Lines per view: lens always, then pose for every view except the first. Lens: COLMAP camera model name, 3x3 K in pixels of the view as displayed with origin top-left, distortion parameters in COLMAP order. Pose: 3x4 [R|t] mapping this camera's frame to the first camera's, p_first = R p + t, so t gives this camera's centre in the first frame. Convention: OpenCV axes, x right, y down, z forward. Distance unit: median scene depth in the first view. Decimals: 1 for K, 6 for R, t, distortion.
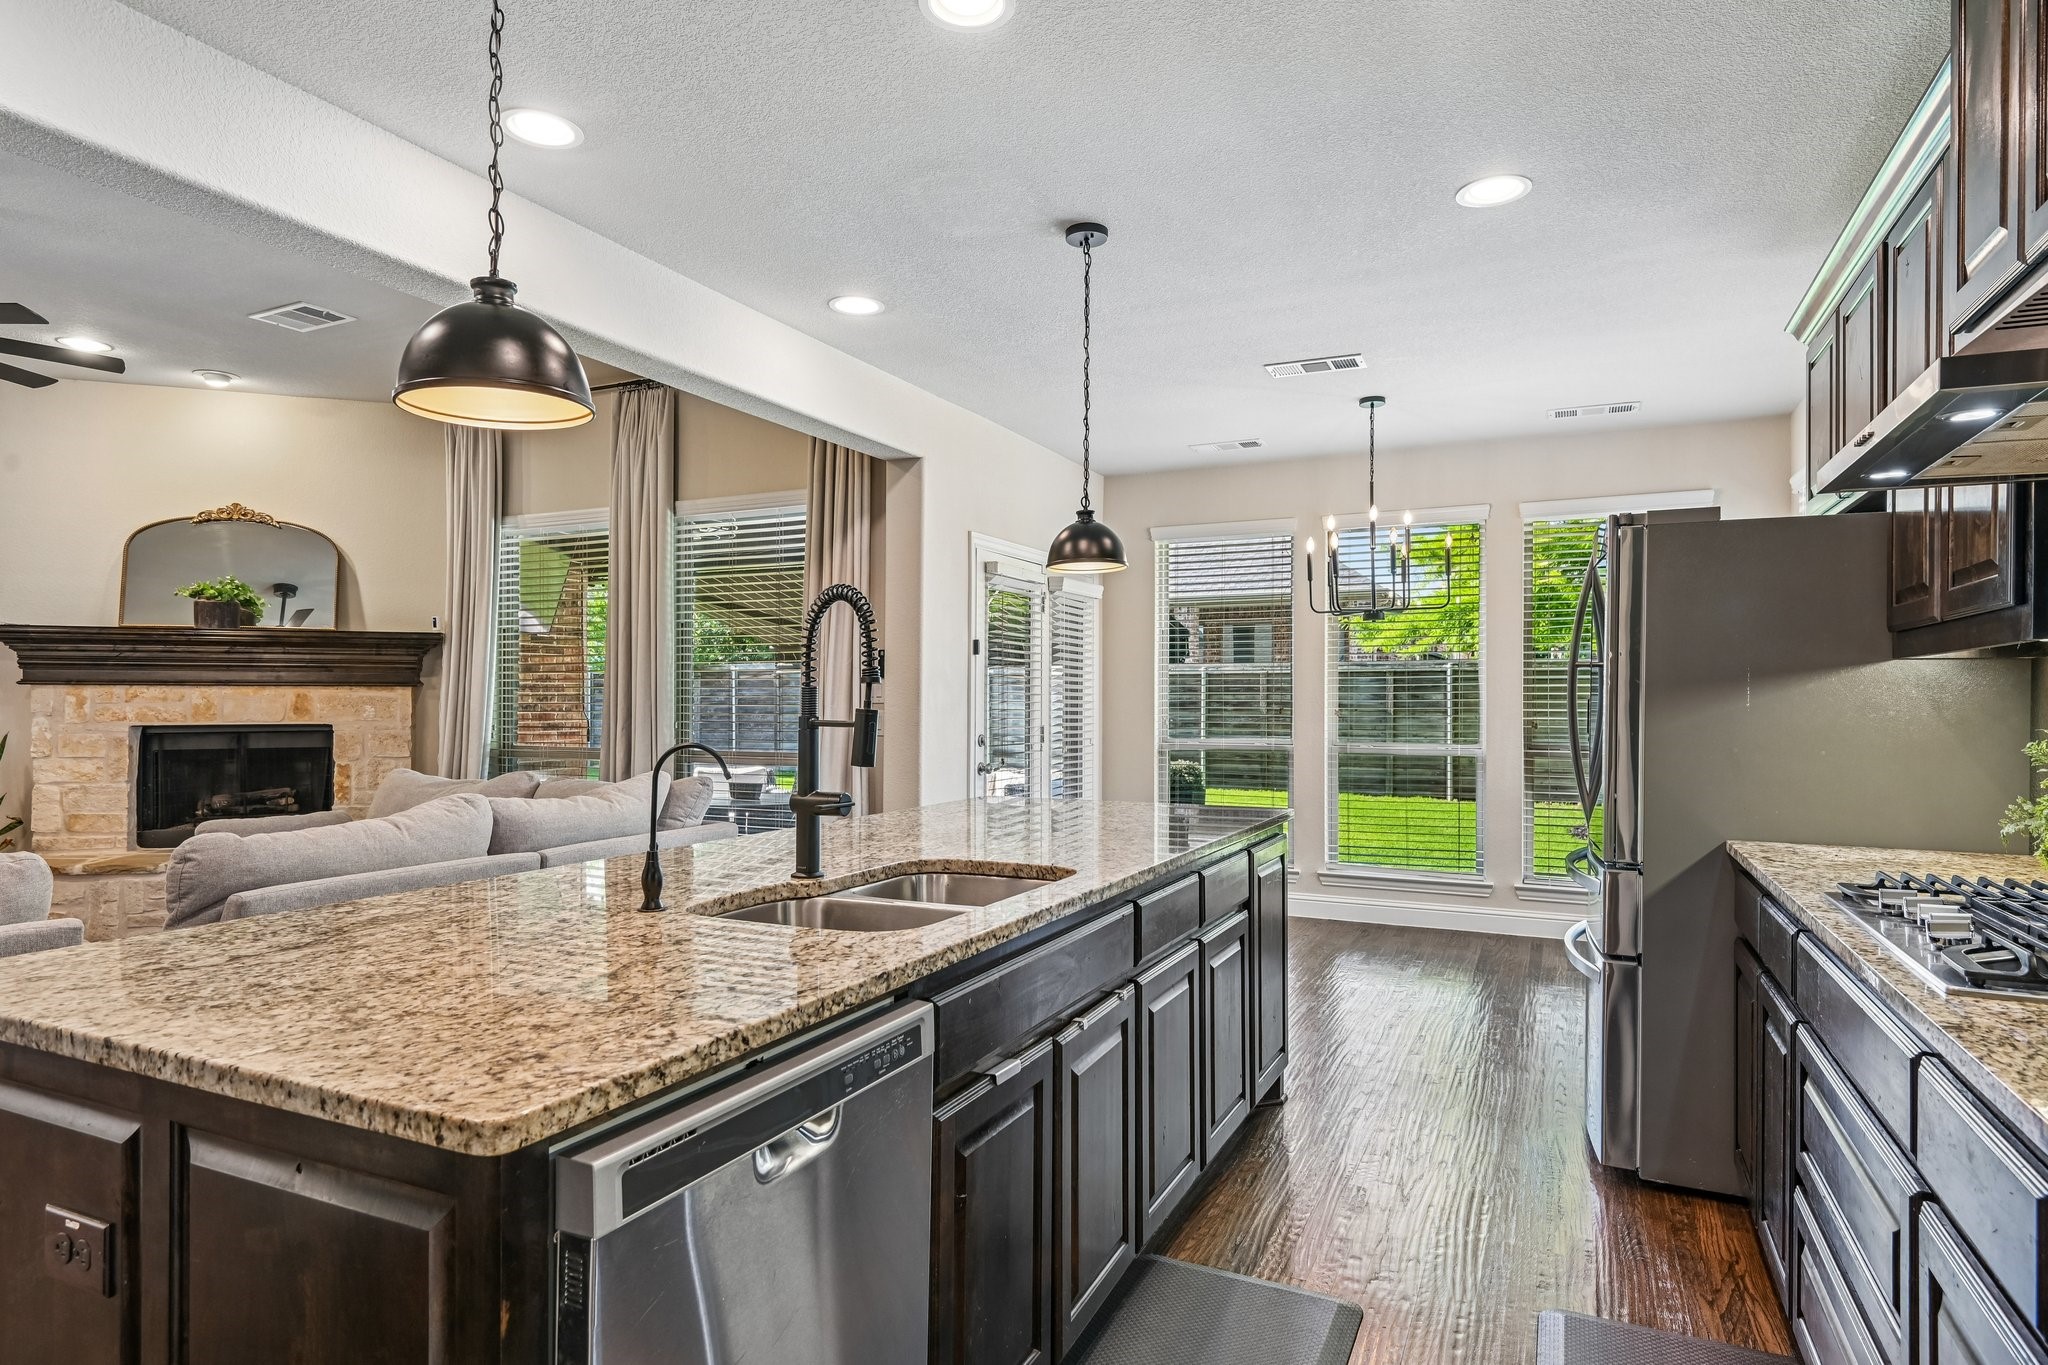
lens RADIAL K [[1131.9, 0, 1030.5], [0, 1131.9, 699.3], [0, 0, 1]] dist [0.016848, -0.008441]
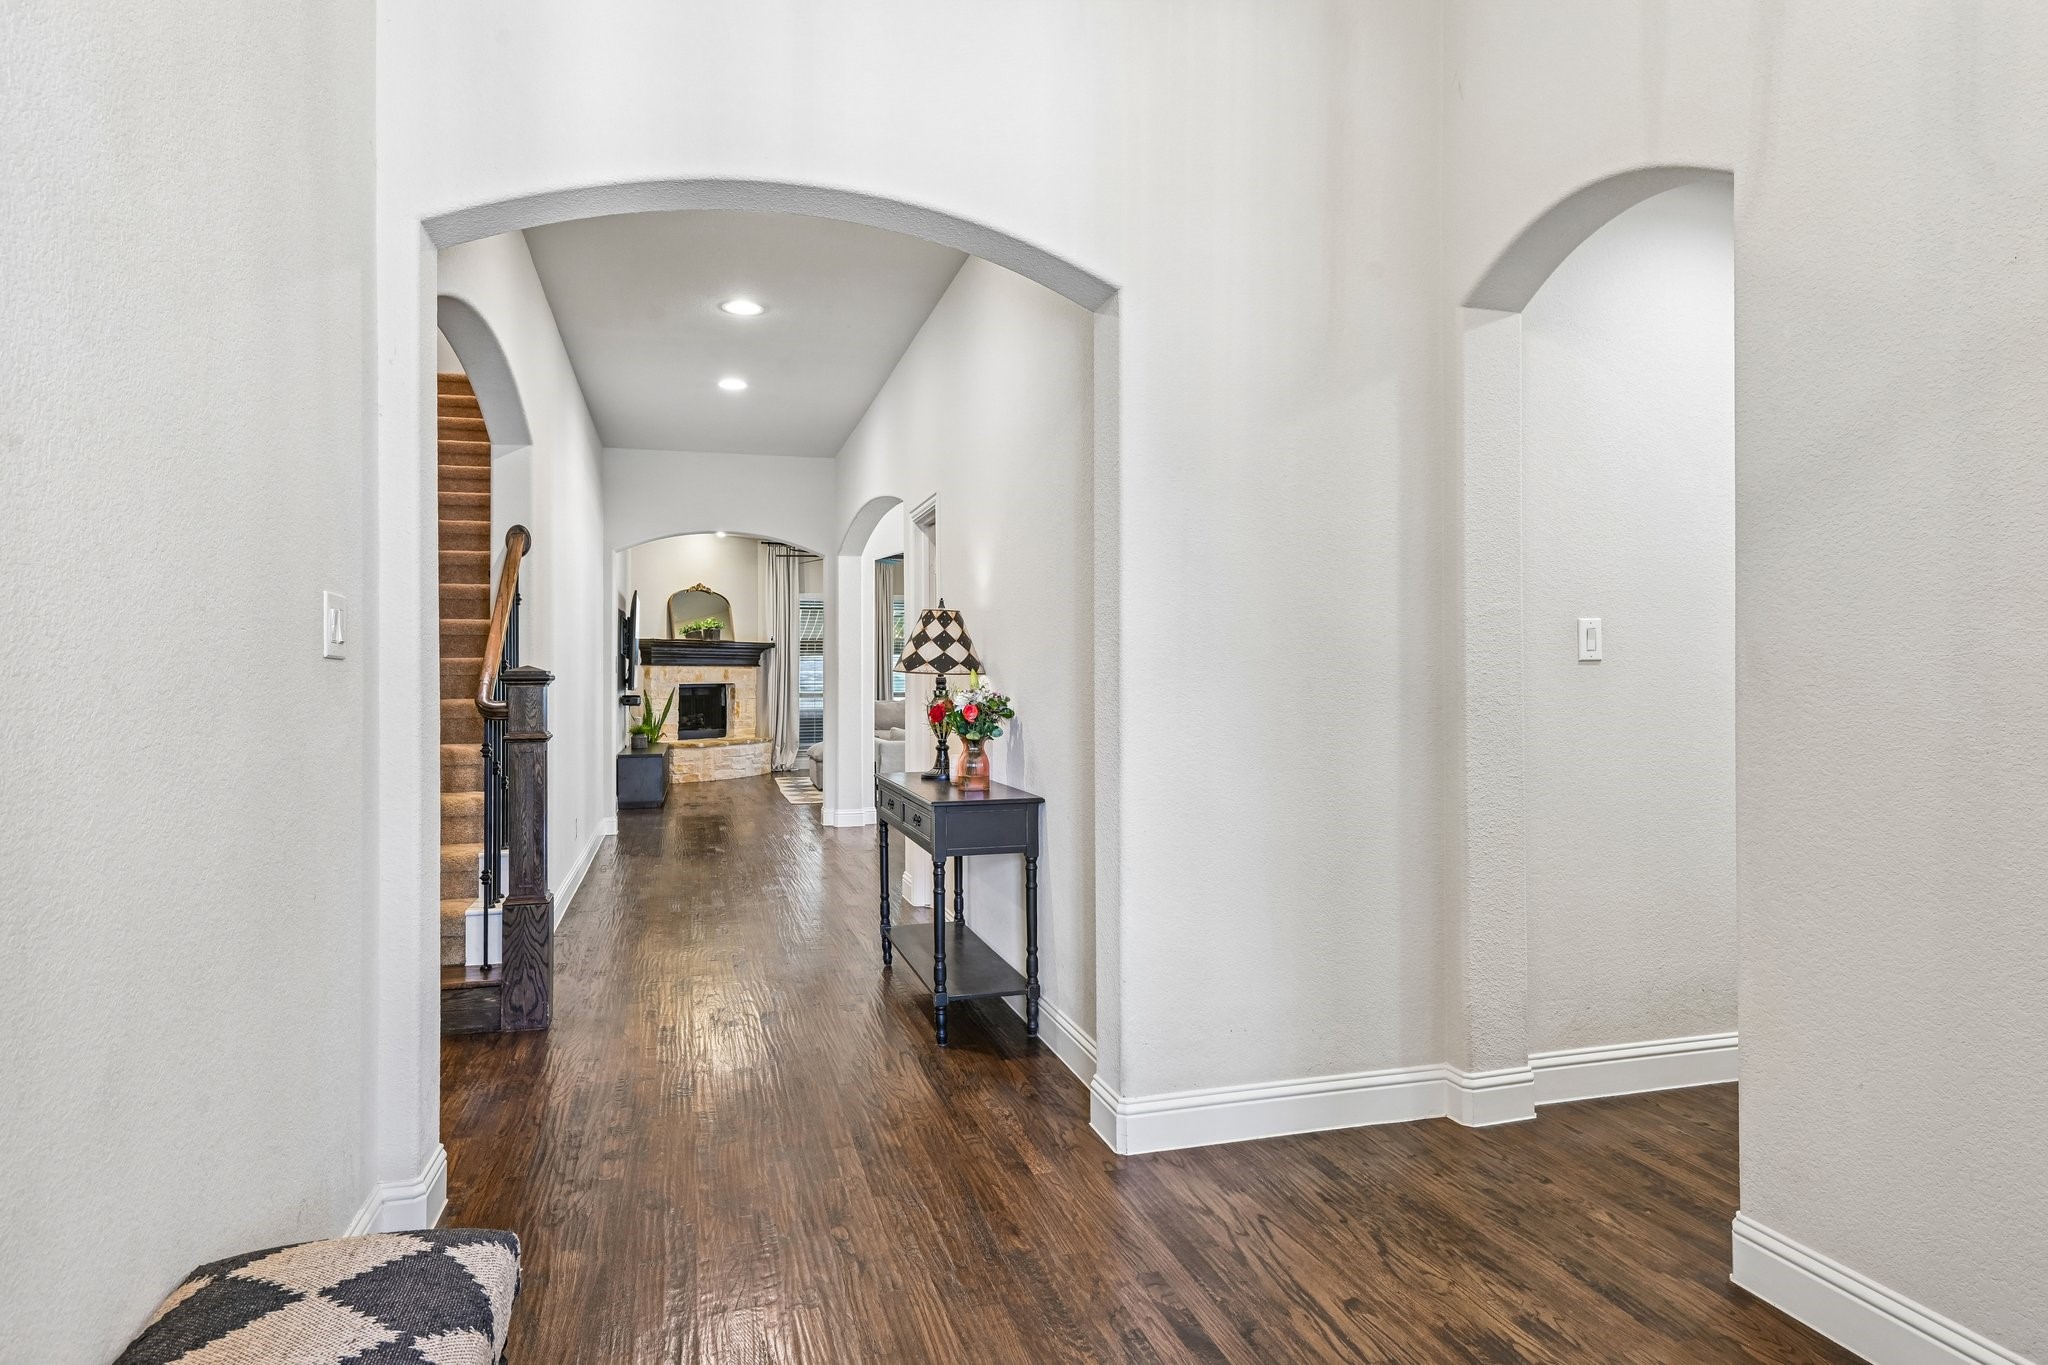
lens RADIAL K [[1208.7, 0, 1037.0], [0, 1208.7, 668.3], [0, 0, 1]] dist [0.006541, 0.000066]
pose [[0.749503, -0.000190, 0.662001, -1.772705], [0.003562, 0.999987, -0.003746, 0.003273], [-0.661992, 0.005166, 0.749493, -1.194243]]
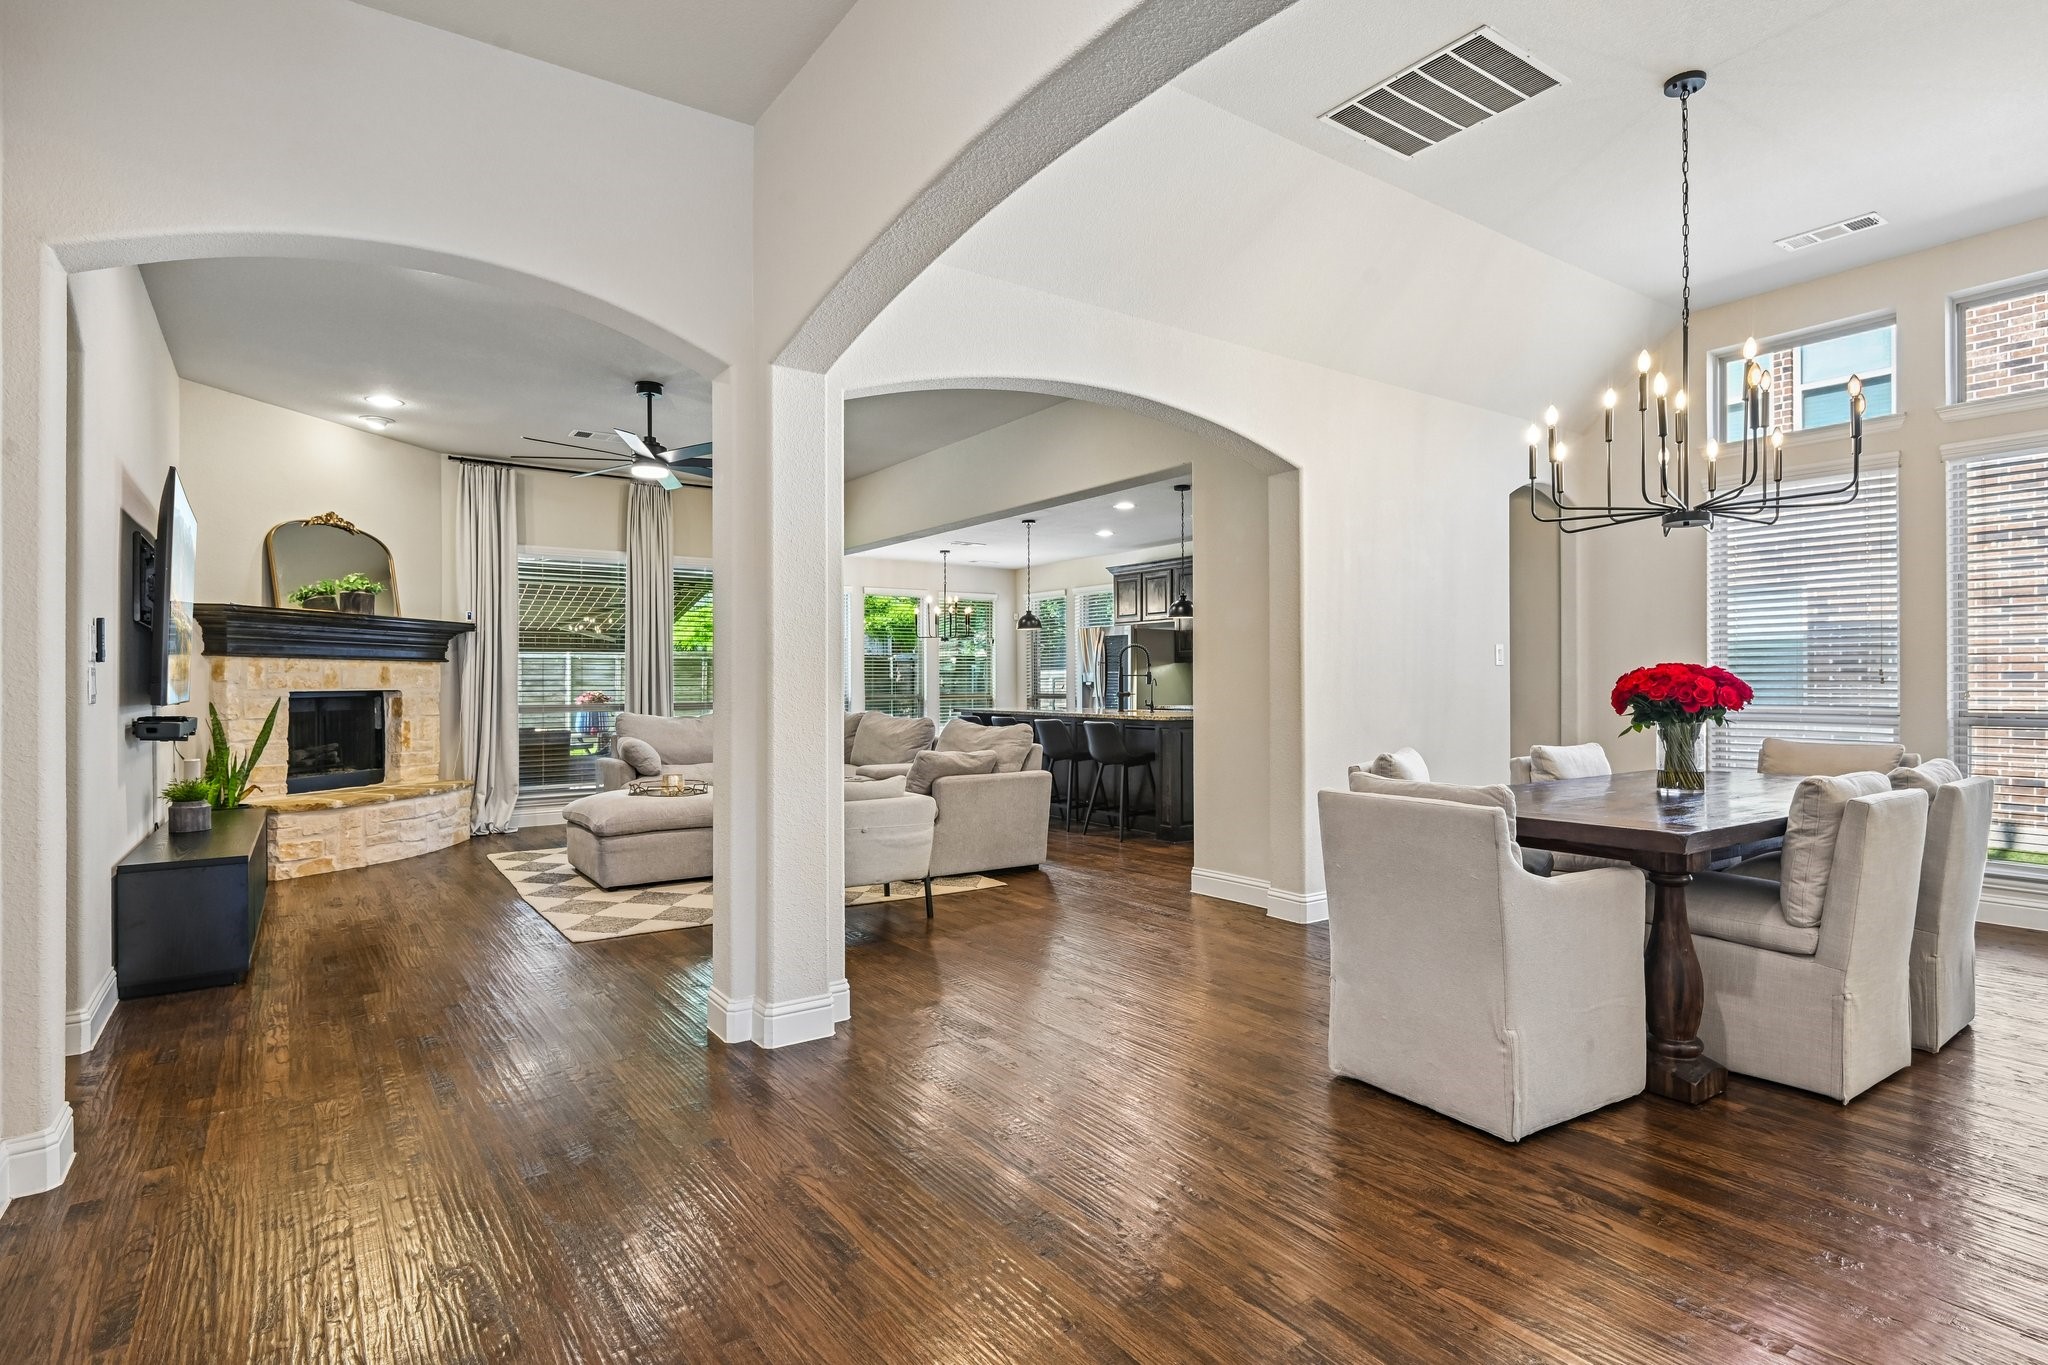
lens RADIAL K [[1037.6, 0, 1040.4], [0, 1037.6, 677.9], [0, 0, 1]] dist [0.005176, -0.002635]
pose [[0.479886, 0.000118, 0.877331, -1.330178], [0.004507, 0.999986, -0.002600, 0.014500], [-0.877319, 0.005201, 0.479879, -0.216985]]
